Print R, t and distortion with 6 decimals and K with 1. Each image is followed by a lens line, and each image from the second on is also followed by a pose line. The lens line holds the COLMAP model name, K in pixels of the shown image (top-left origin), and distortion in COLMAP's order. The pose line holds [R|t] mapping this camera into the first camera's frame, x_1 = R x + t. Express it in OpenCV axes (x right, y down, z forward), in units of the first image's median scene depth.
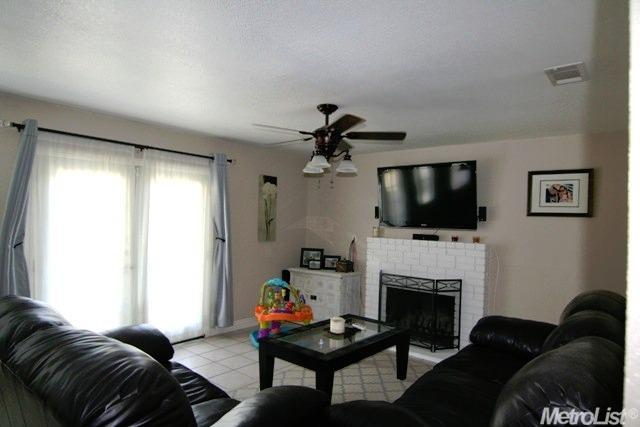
lens RADIAL K [[391.8, 0, 320.1], [0, 391.8, 213.9], [0, 0, 1]] dist [0.000946, -0.005682]
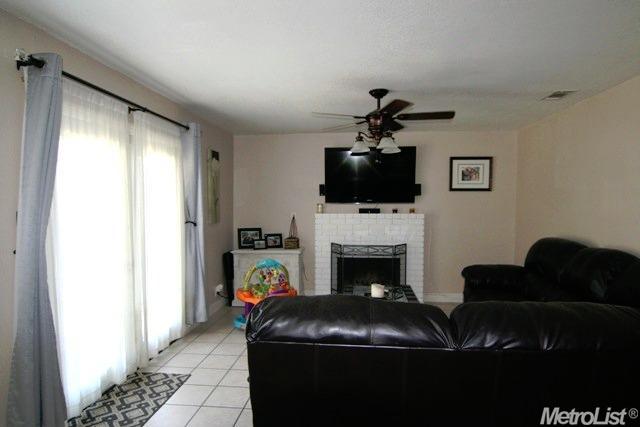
lens RADIAL K [[391.8, 0, 321.0], [0, 391.8, 214.4], [0, 0, 1]] dist [0.000946, -0.005682]
pose [[0.830212, -0.047135, 0.555452, -0.534233], [0.015187, 0.997961, 0.061986, -0.003907], [-0.557241, -0.043026, 0.829235, 0.135037]]
